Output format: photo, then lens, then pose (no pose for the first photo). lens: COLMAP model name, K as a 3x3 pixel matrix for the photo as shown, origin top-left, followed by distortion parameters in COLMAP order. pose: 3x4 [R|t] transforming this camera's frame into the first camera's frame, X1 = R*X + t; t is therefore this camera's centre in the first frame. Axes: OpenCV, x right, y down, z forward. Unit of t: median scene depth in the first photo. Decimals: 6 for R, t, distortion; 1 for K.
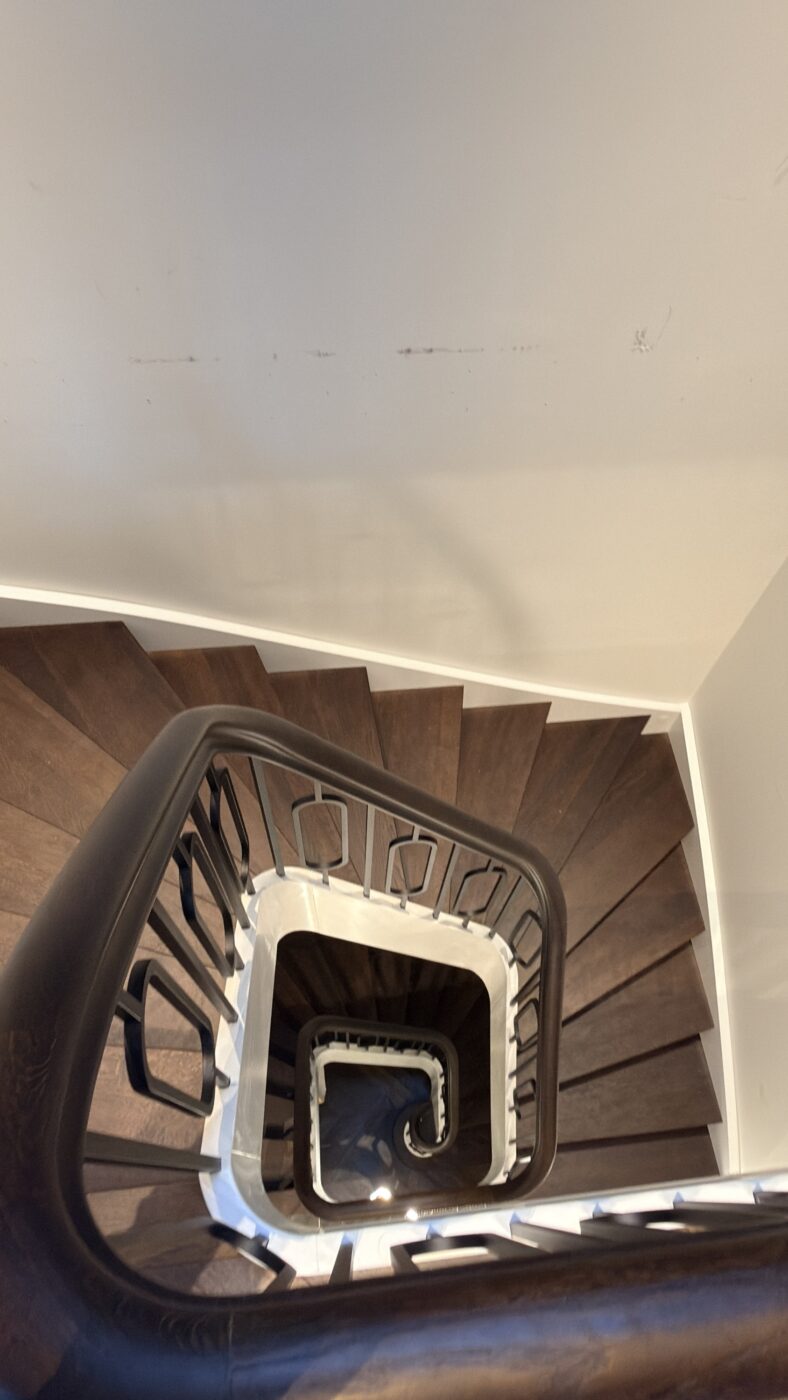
lens RADIAL K [[867.8, 0, 397.1], [0, 867.8, 705.0], [0, 0, 1]] dist [-0.000402, 0.004539]
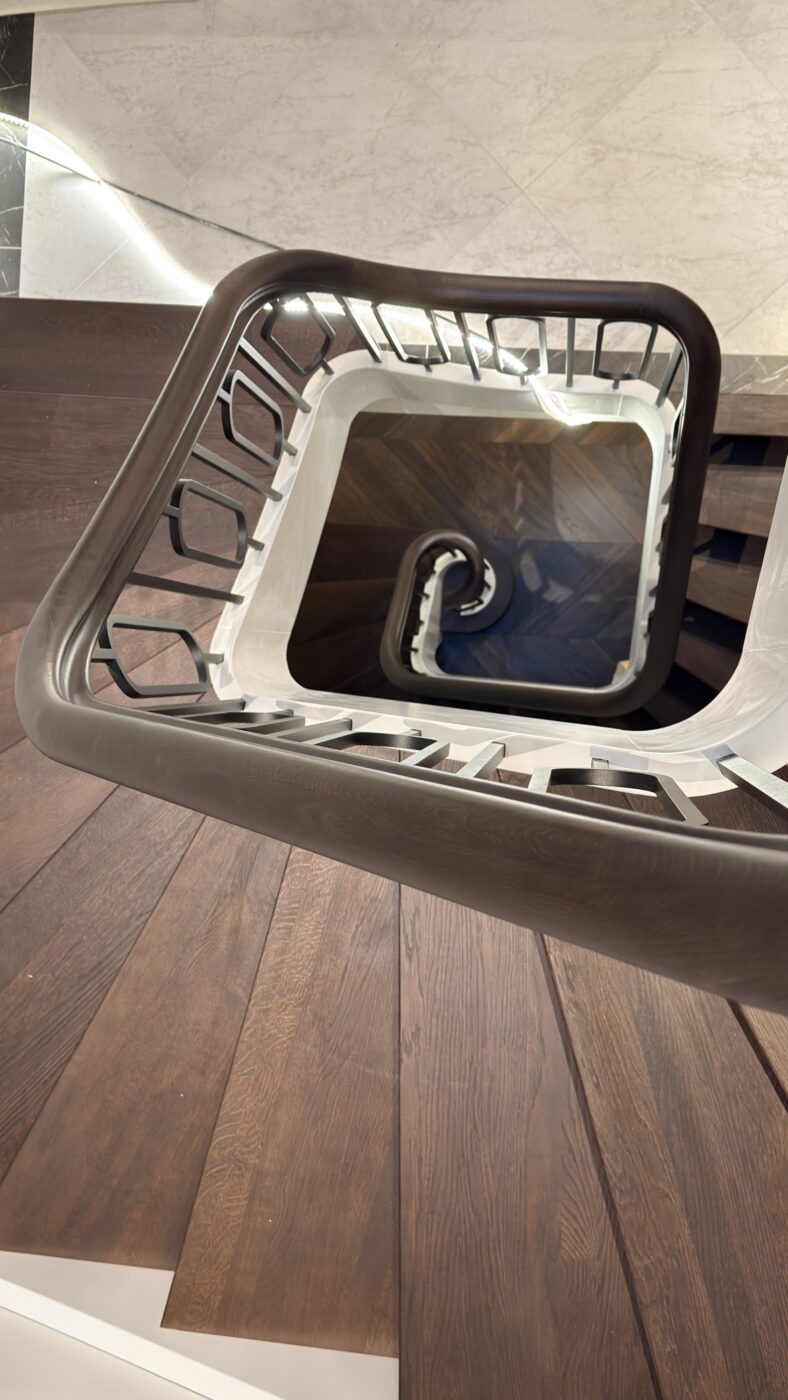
lens RADIAL K [[1399.3, 0, 402.3], [0, 1399.3, 699.9], [0, 0, 1]] dist [0.084562, 0.000000]
pose [[-0.981185, -0.179339, 0.071509, -0.022436], [0.192248, -0.873387, 0.447478, -0.038187], [-0.017795, 0.452806, 0.891431, 0.291898]]
